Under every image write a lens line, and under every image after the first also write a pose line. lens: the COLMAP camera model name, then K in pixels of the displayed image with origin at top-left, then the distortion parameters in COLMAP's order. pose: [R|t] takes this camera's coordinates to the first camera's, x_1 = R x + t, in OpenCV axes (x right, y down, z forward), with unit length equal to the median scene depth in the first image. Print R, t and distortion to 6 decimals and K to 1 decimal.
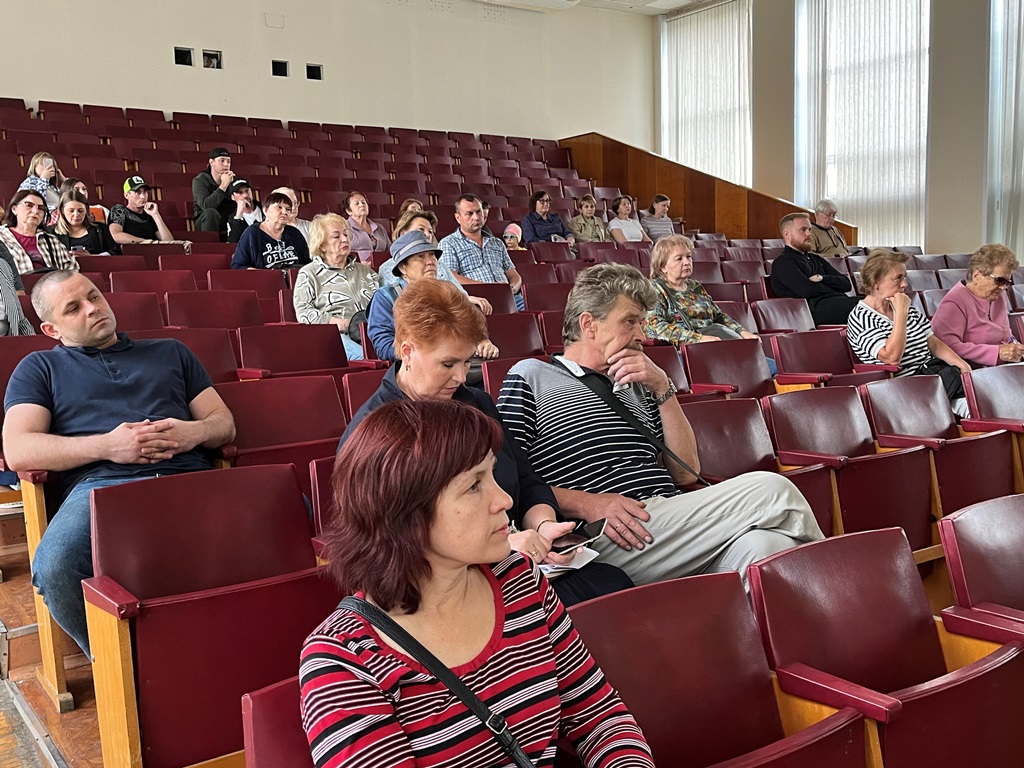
lens RADIAL K [[1025.6, 0, 512.0], [0, 1025.6, 384.0], [0, 0, 1]] dist [0.017219, -0.010725]
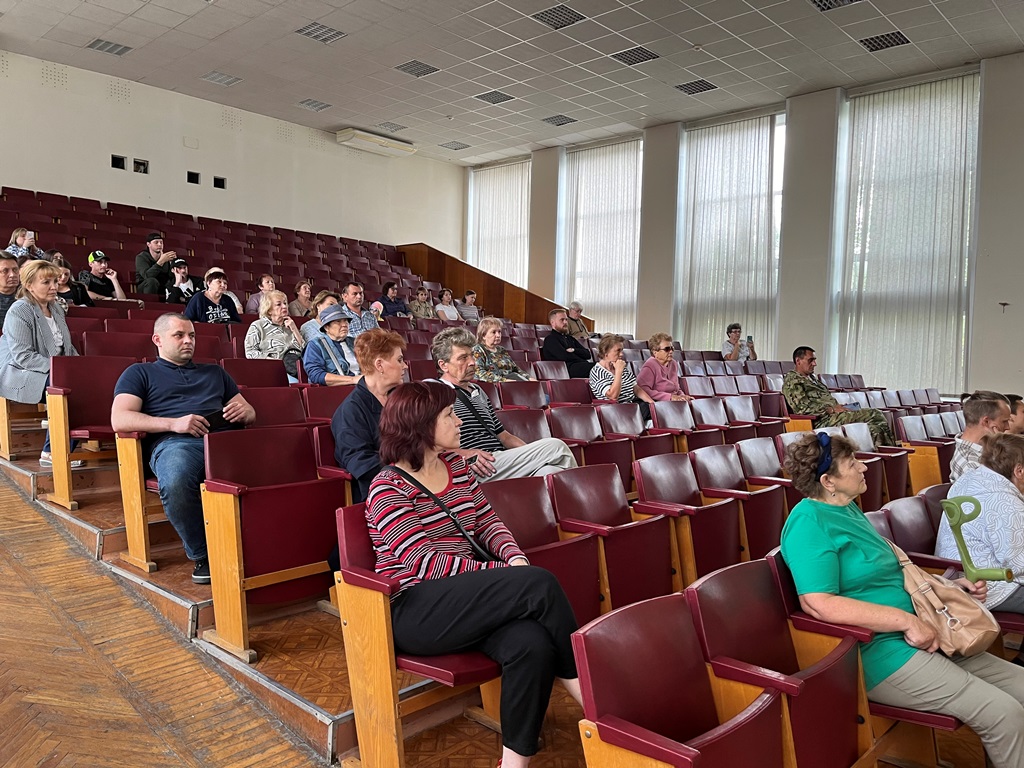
lens RADIAL K [[781.8, 0, 512.0], [0, 781.8, 384.0], [0, 0, 1]] dist [0.050141, -0.131980]
pose [[0.974298, 0.044158, 0.220891, -0.054649], [-0.031641, 0.997703, -0.059891, 0.023470], [-0.223028, 0.051363, 0.973458, -0.150832]]
